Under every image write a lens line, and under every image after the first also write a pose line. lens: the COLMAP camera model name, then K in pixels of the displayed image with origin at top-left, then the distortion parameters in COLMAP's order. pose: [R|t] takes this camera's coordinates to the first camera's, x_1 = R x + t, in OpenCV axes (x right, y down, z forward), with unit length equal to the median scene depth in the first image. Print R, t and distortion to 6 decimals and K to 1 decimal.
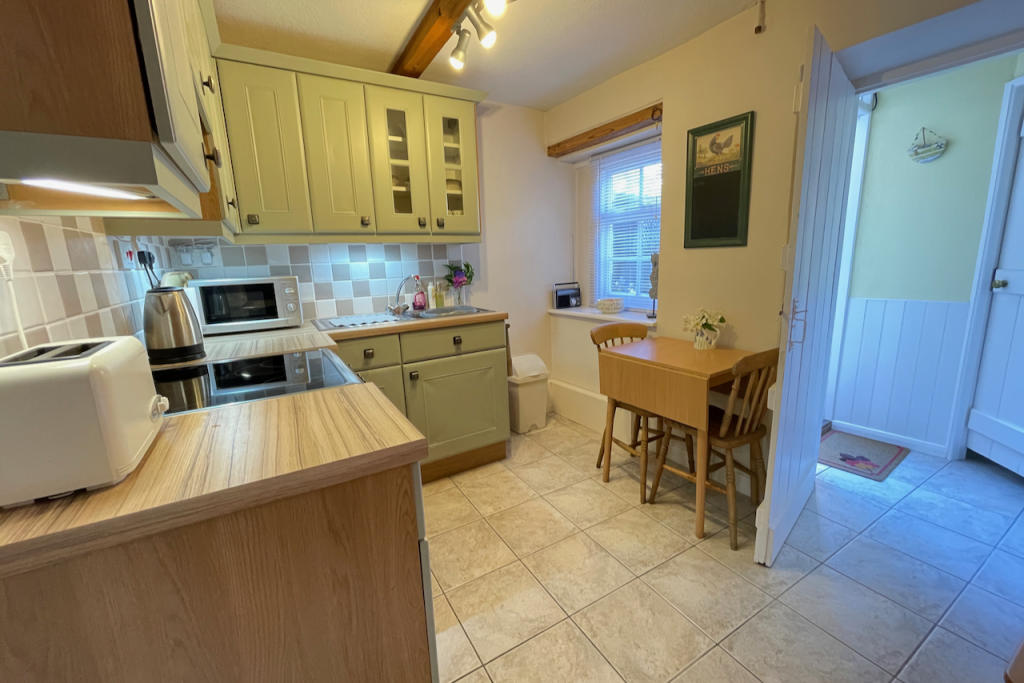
lens RADIAL K [[416.8, 0, 511.3], [0, 416.8, 338.9], [0, 0, 1]] dist [-0.001389, -0.000460]
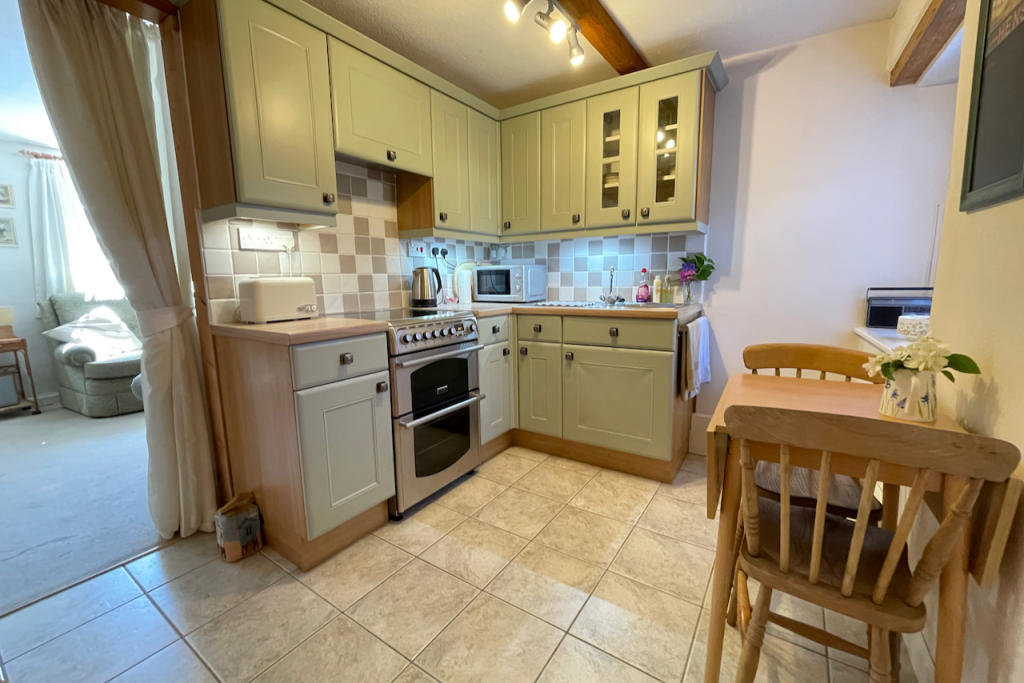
lens RADIAL K [[416.8, 0, 511.3], [0, 416.8, 338.9], [0, 0, 1]] dist [-0.001389, -0.000460]
pose [[0.435464, 0.158820, -0.886085, 0.628693], [-0.172618, 0.980780, 0.090960, -0.027667], [0.883501, 0.113345, 0.454510, 0.339524]]
